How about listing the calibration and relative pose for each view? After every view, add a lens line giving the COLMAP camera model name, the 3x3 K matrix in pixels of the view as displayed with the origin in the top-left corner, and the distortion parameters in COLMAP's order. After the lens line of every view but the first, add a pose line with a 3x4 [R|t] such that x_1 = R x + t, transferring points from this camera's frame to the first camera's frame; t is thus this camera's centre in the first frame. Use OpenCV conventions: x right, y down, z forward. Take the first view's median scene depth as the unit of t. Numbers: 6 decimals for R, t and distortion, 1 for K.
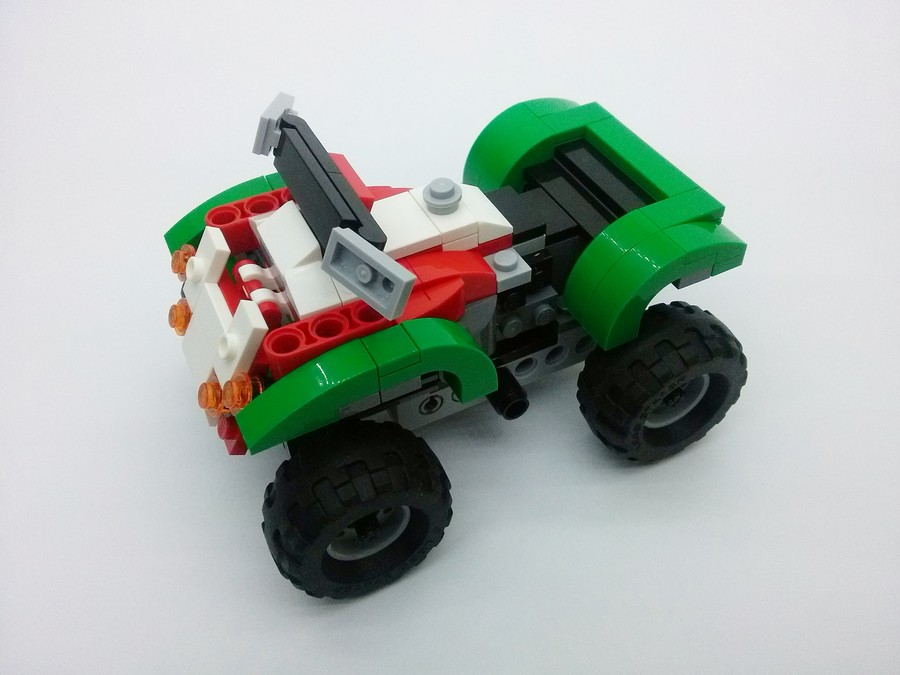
lens RADIAL K [[810.3, 0, 450.0], [0, 810.3, 337.5], [0, 0, 1]] dist [-0.005563, -0.005367]
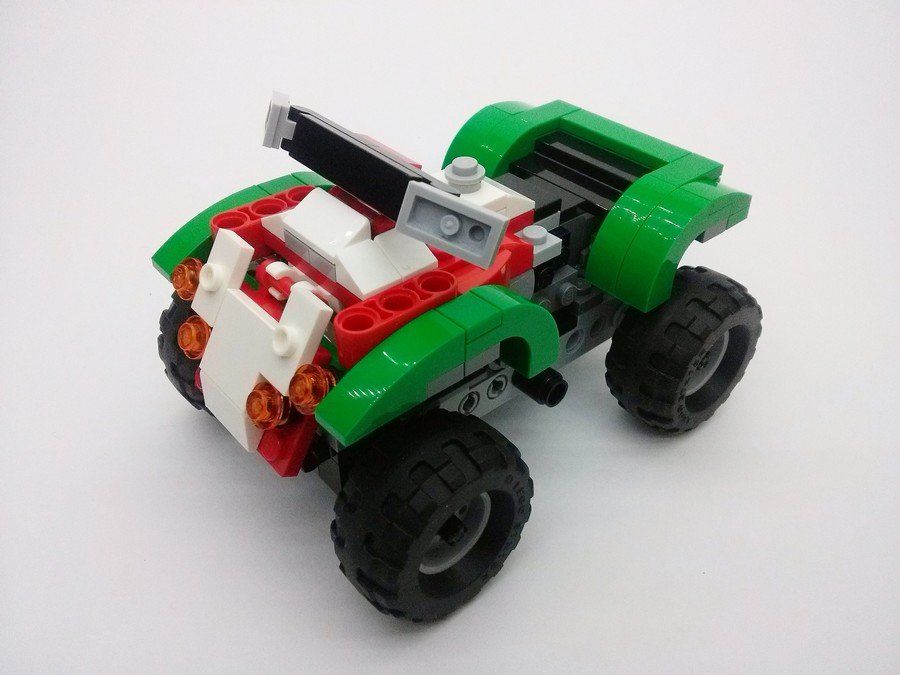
lens RADIAL K [[810.3, 0, 450.0], [0, 810.3, 337.5], [0, 0, 1]] dist [-0.005563, -0.005367]
pose [[0.965811, -0.130397, 0.224066, -0.261674], [0.160899, 0.979190, -0.123688, 0.129049], [-0.203275, 0.155511, 0.966693, 0.093334]]
